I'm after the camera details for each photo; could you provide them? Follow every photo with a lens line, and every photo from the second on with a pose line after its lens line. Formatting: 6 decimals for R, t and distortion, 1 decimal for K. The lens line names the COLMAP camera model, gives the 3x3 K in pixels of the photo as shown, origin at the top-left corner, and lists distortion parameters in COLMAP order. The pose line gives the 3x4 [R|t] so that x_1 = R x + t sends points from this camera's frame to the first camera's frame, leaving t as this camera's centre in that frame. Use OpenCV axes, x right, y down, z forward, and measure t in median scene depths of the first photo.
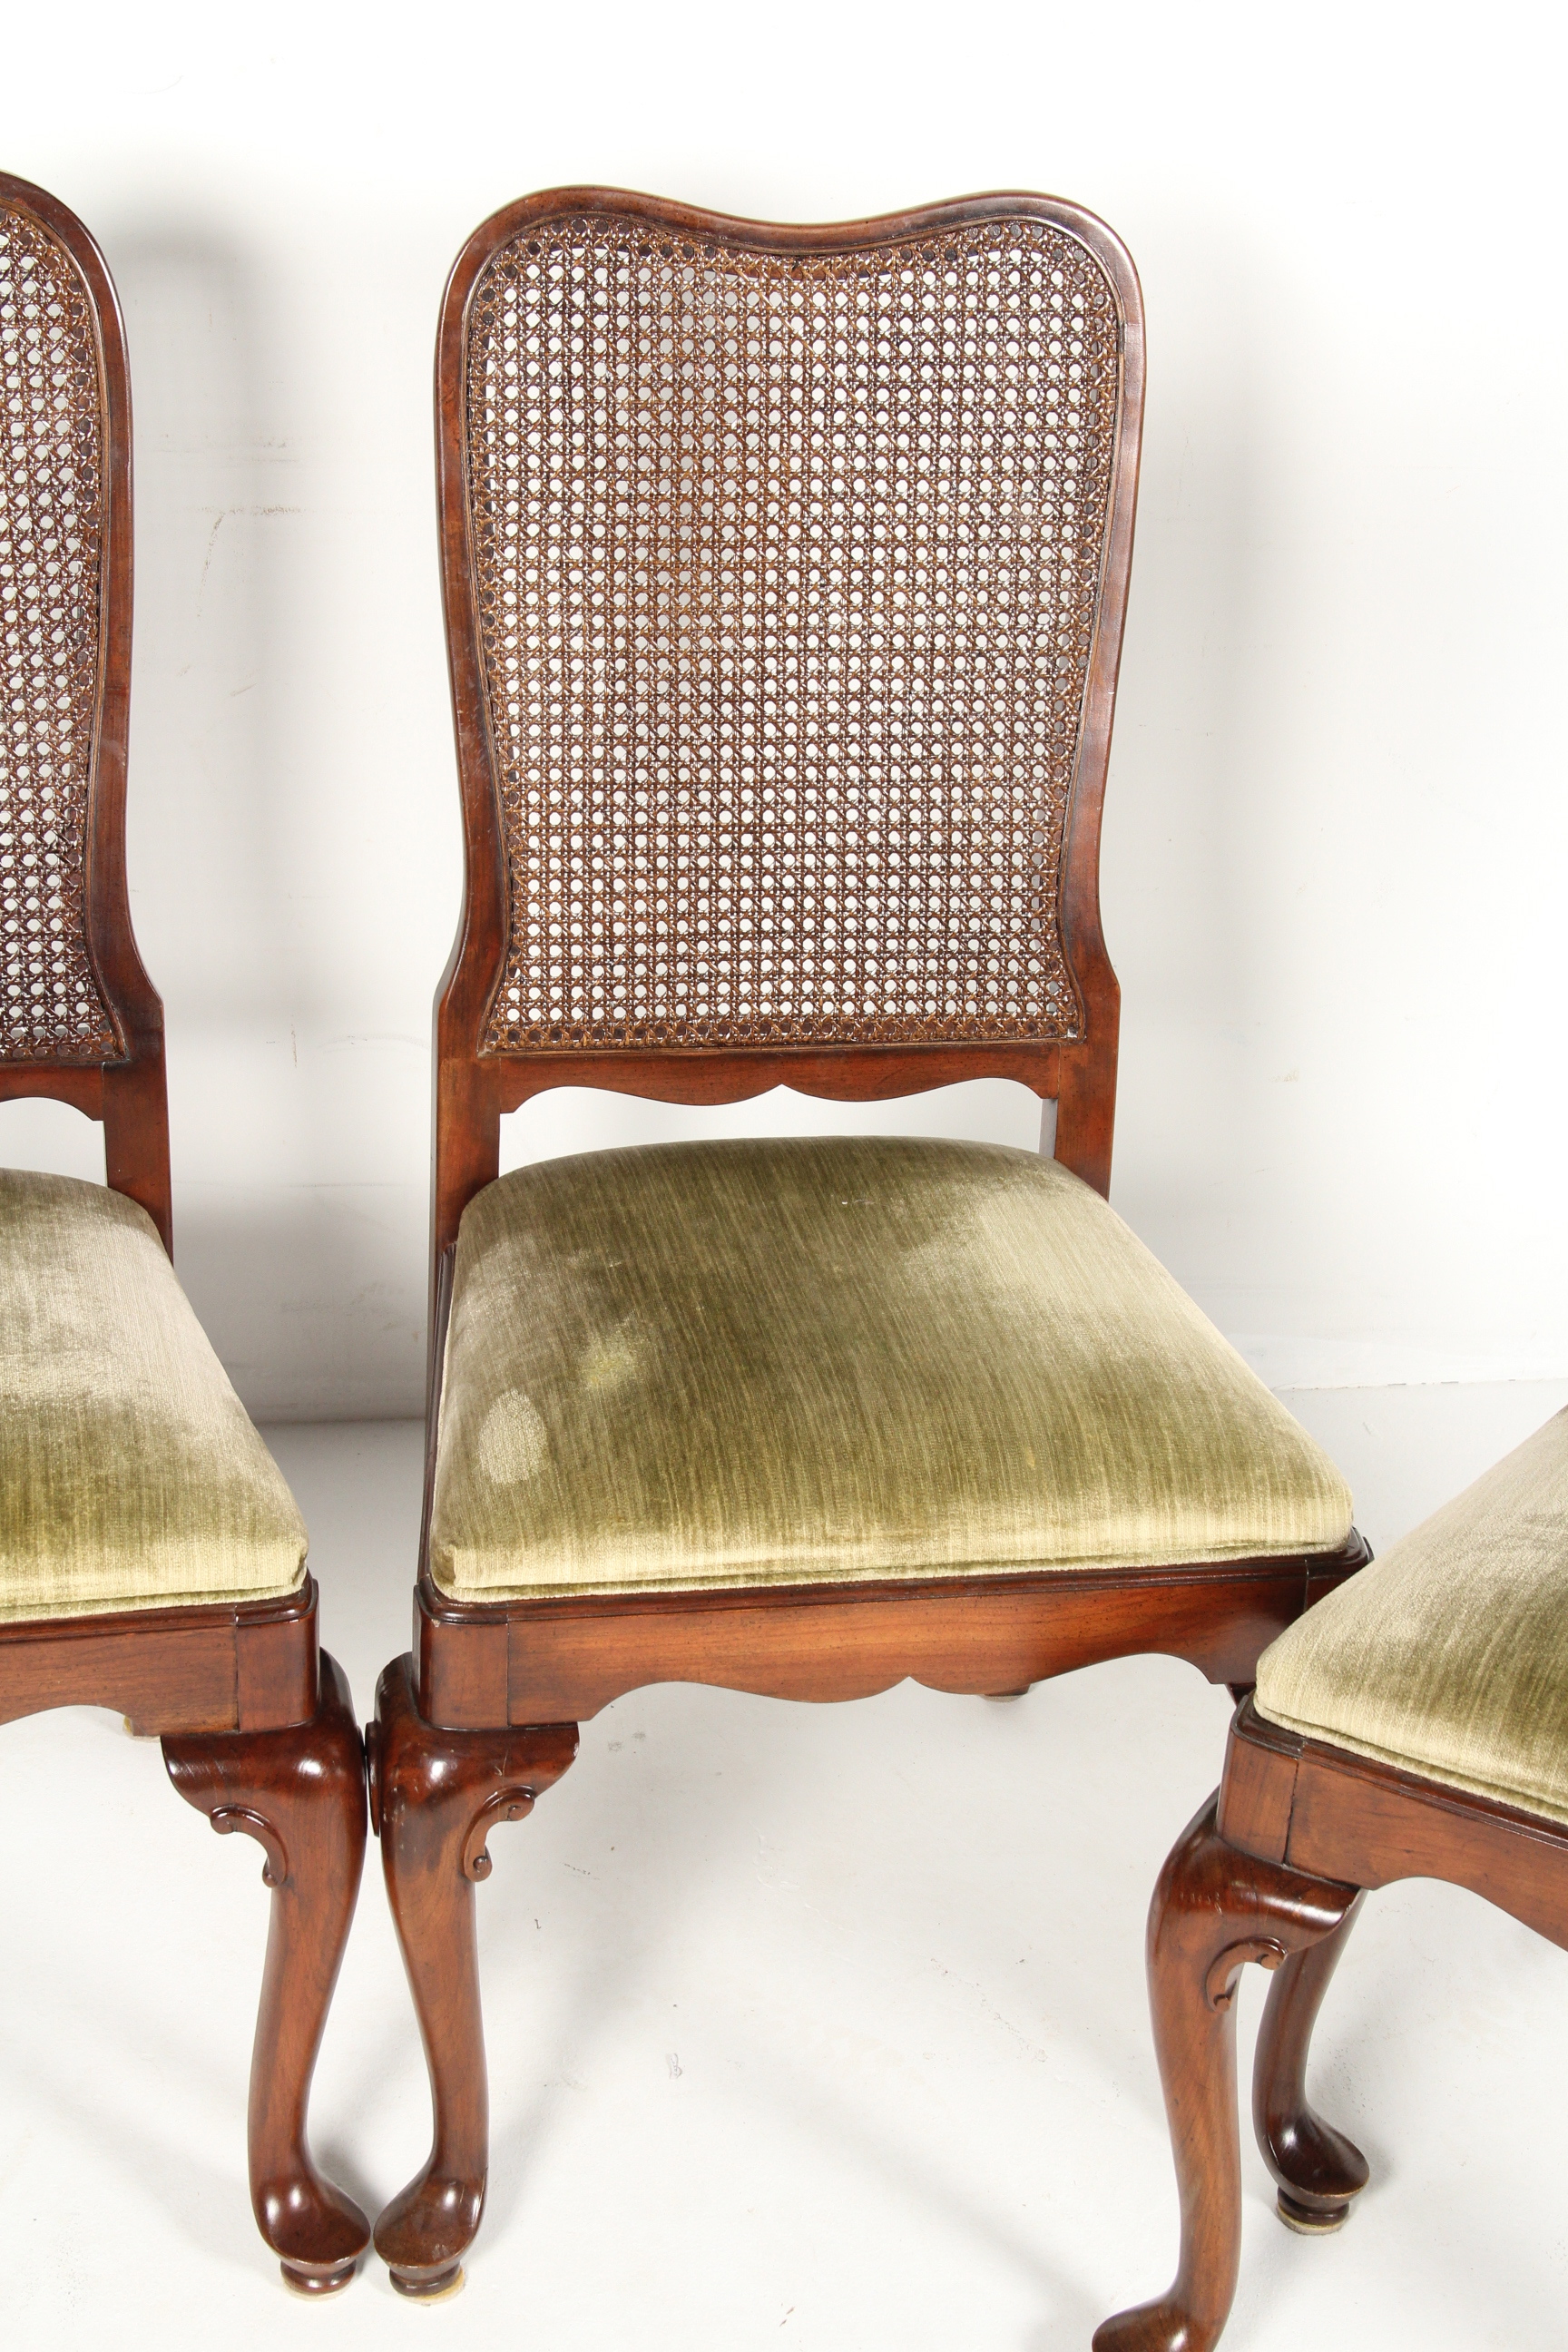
lens RADIAL K [[4110.3, 0, 779.2], [0, 4110.3, 1220.1], [0, 0, 1]] dist [0.205375, 0.000000]
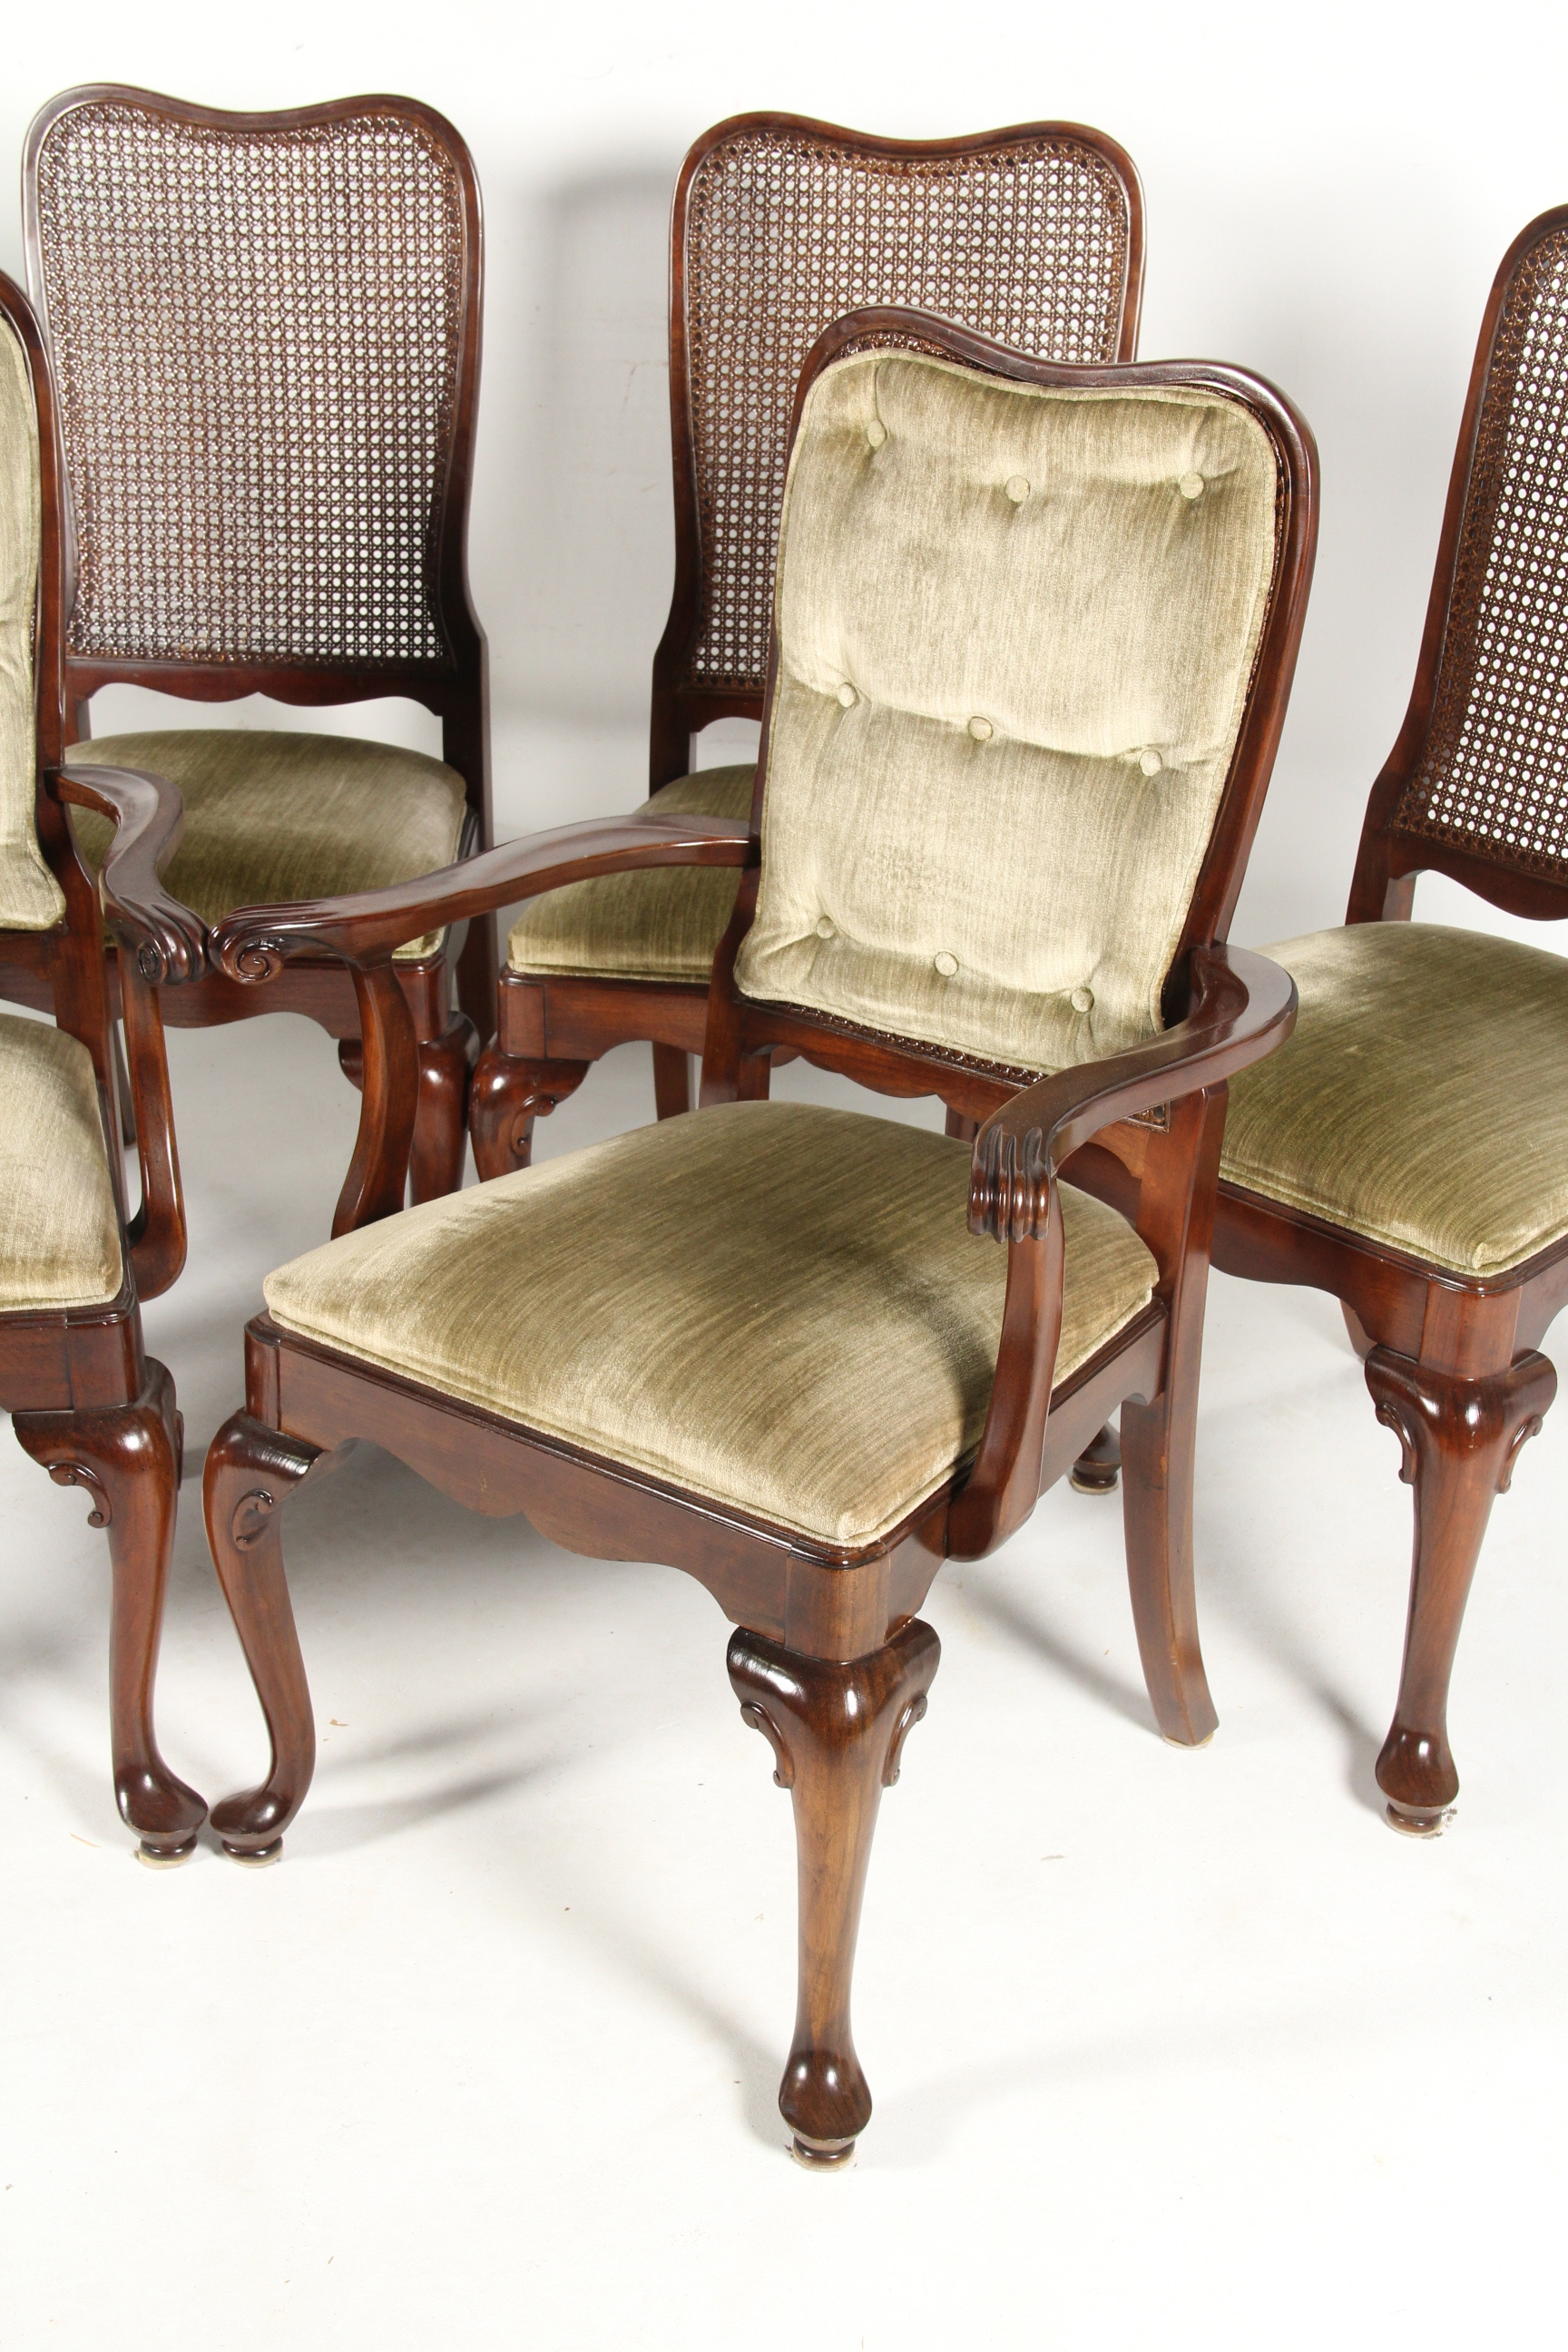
lens RADIAL K [[3696.4, 0, 768.0], [0, 3696.4, 1216.8], [0, 0, 1]] dist [0.153065, 0.000000]
pose [[0.945189, 0.099143, -0.311108, 0.419065], [-0.110403, 0.993710, -0.018747, 0.181380], [0.307293, 0.052066, 0.950190, -0.290005]]
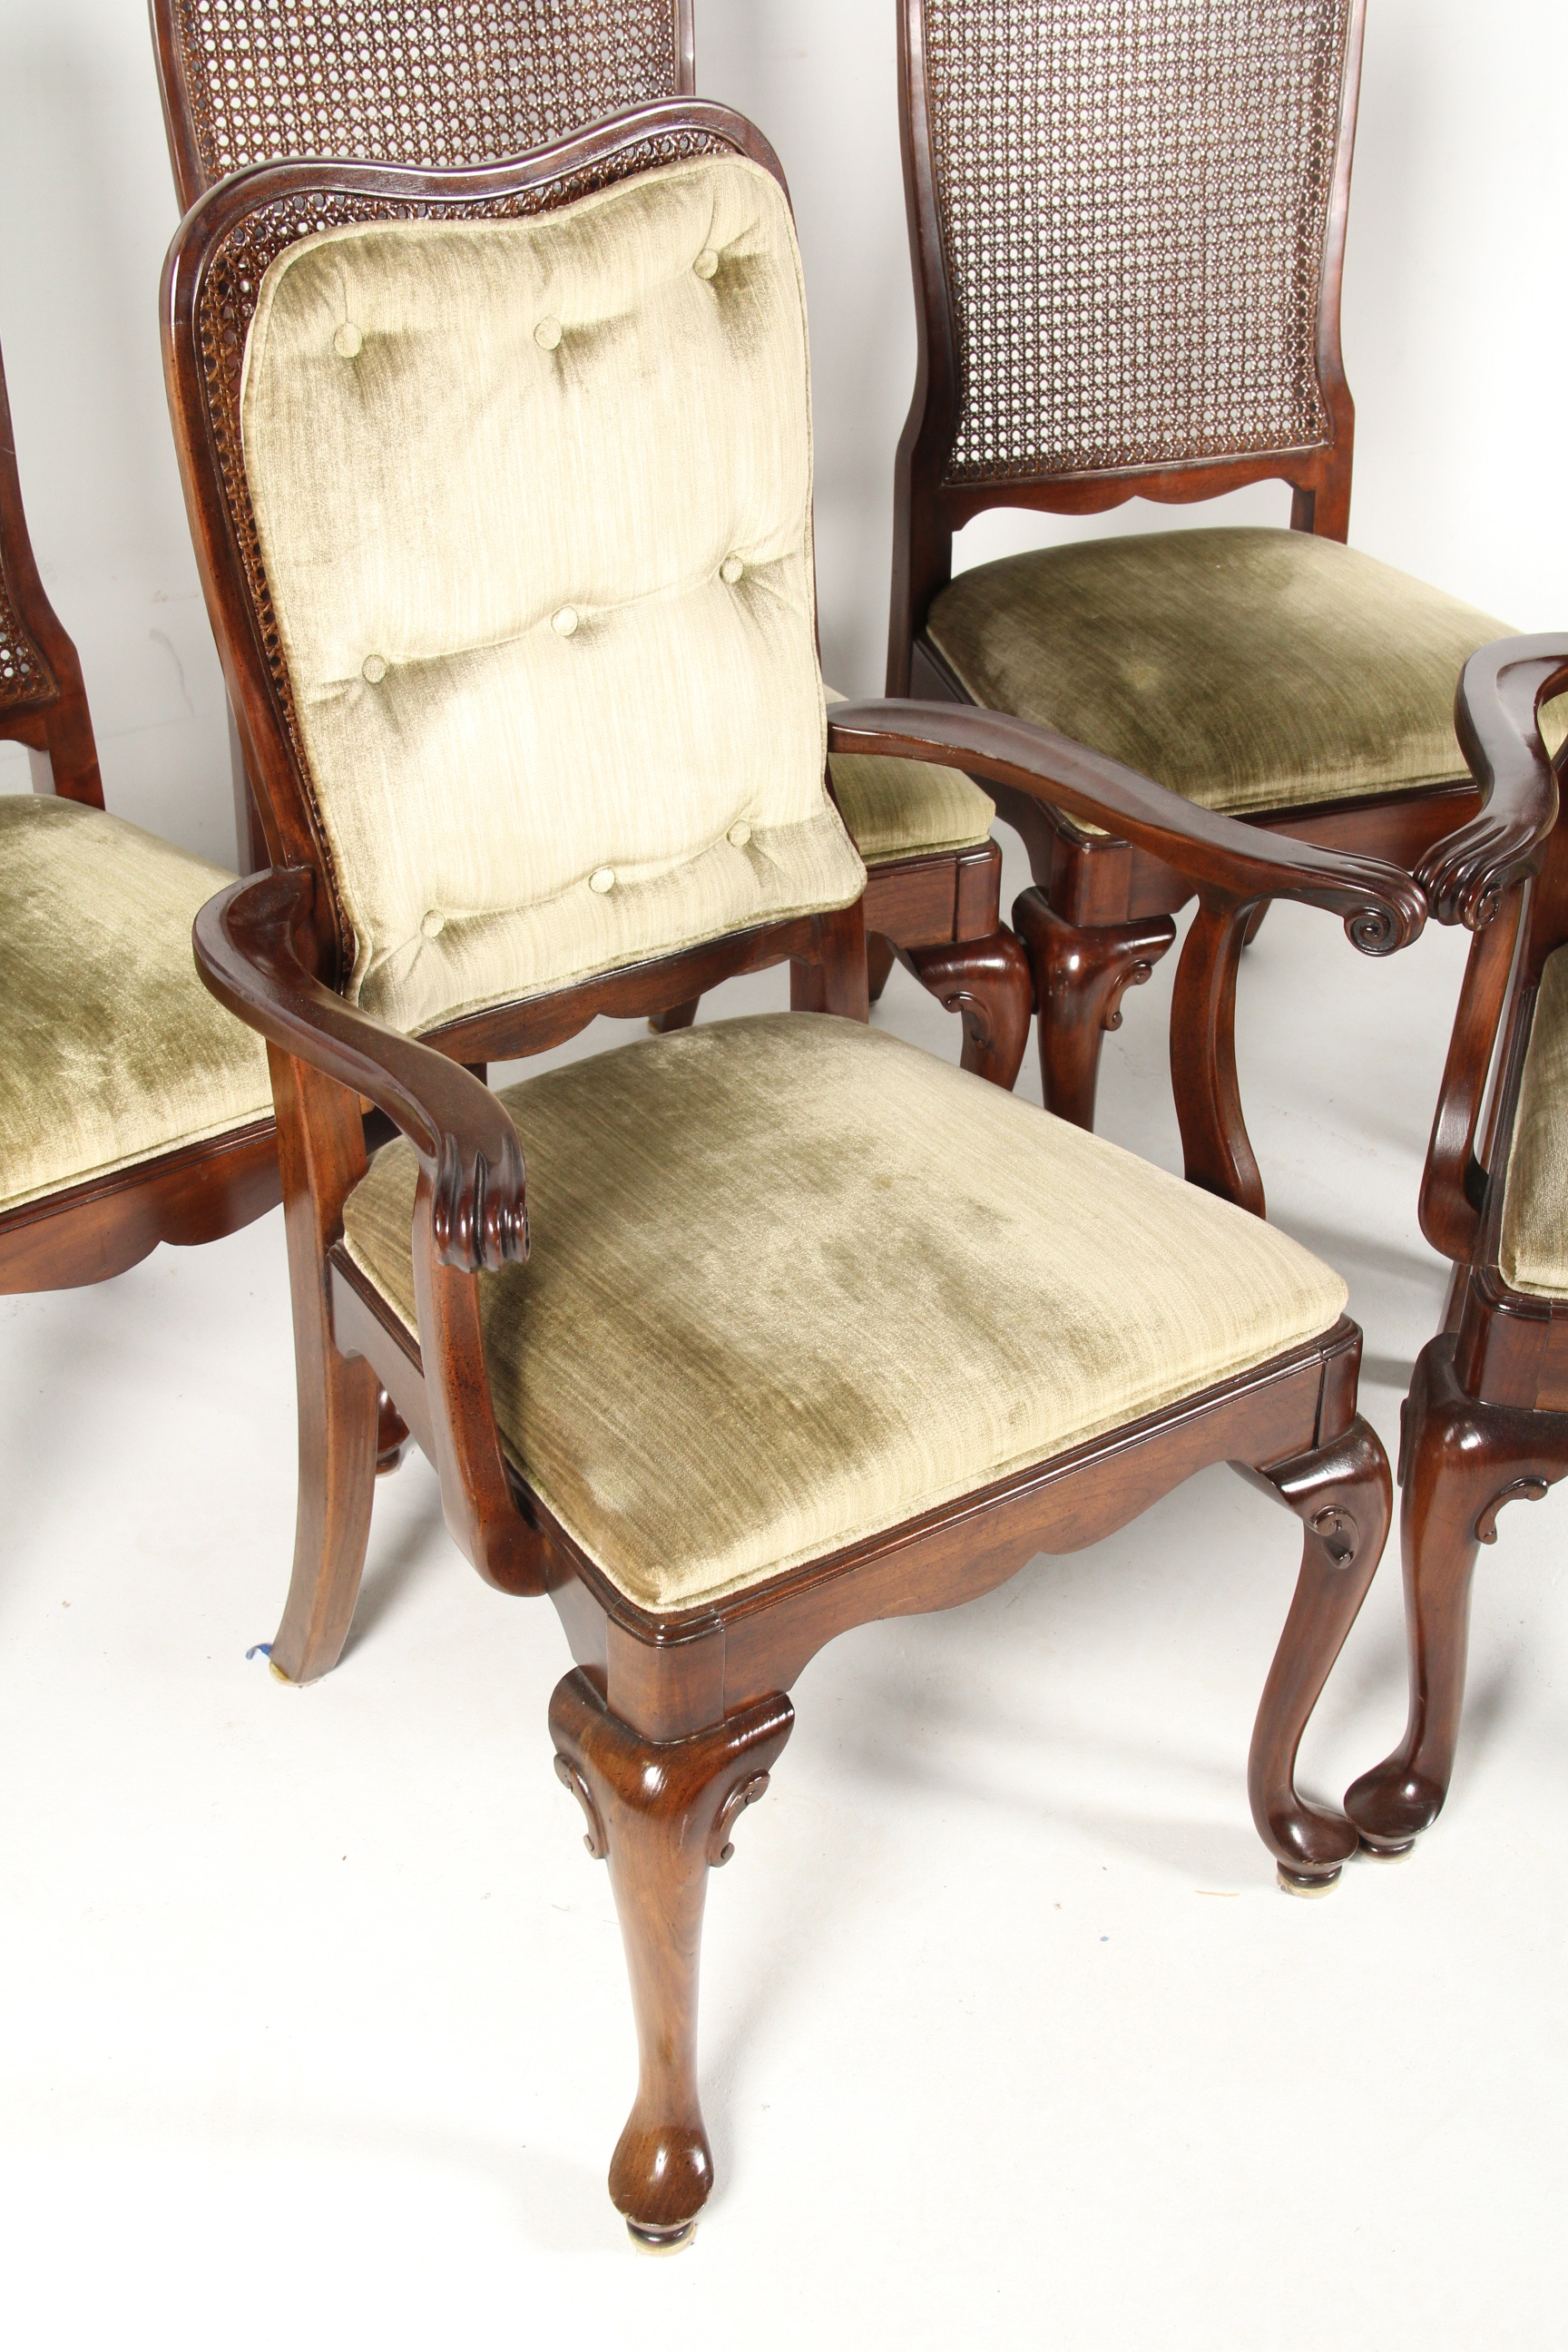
lens RADIAL K [[3316.7, 0, 731.4], [0, 3316.7, 1227.1], [0, 0, 1]] dist [0.096771, 0.000000]
pose [[0.980595, -0.122752, 0.152855, -0.358370], [0.105546, 0.987623, 0.116019, 0.071050], [-0.165205, -0.097634, 0.981415, -0.125456]]
